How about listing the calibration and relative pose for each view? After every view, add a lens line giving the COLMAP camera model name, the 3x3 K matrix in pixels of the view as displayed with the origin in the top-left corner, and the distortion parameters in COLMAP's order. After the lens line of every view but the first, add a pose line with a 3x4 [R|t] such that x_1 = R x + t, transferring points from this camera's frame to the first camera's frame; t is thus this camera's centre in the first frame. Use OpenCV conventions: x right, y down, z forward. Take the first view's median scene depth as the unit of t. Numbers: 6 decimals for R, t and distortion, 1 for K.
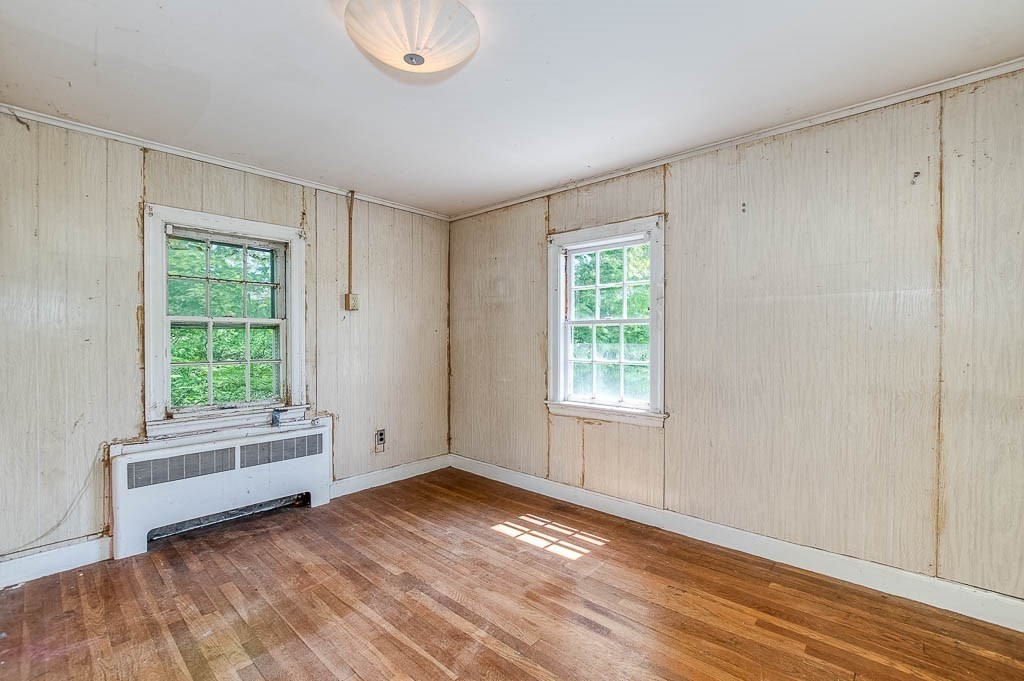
lens RADIAL K [[451.7, 0, 512.0], [0, 451.7, 340.5], [0, 0, 1]] dist [-0.020166, 0.000150]
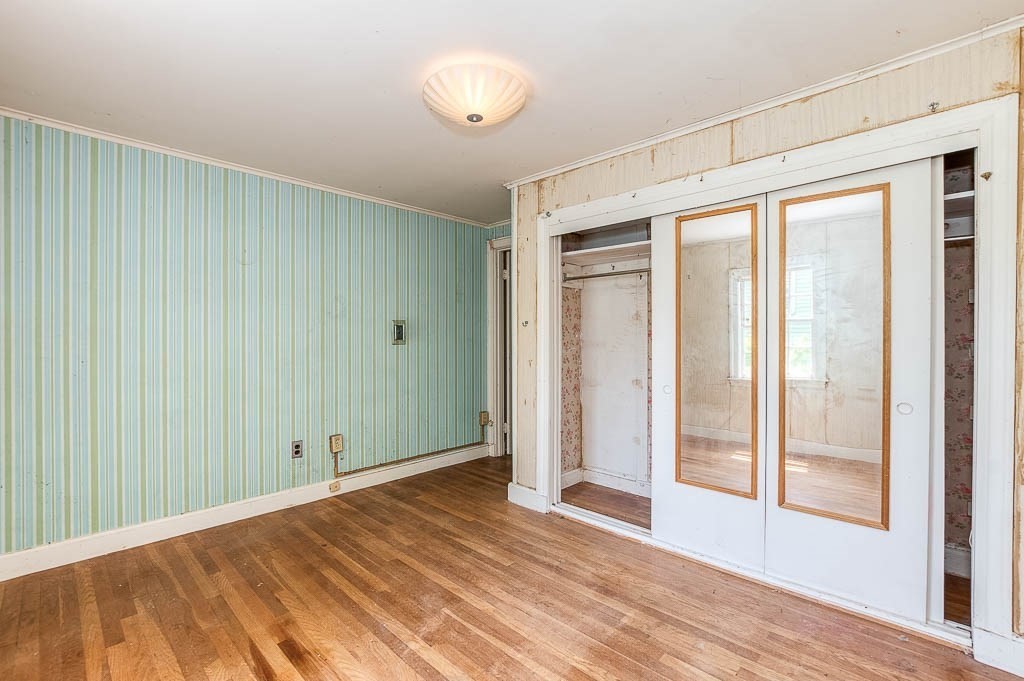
lens RADIAL K [[451.7, 0, 512.0], [0, 451.7, 340.5], [0, 0, 1]] dist [-0.020166, 0.000150]
pose [[-0.999712, -0.000583, 0.023991, -0.305699], [-0.000427, 0.999979, 0.006509, -0.001114], [-0.023994, 0.006497, -0.999691, 1.977754]]
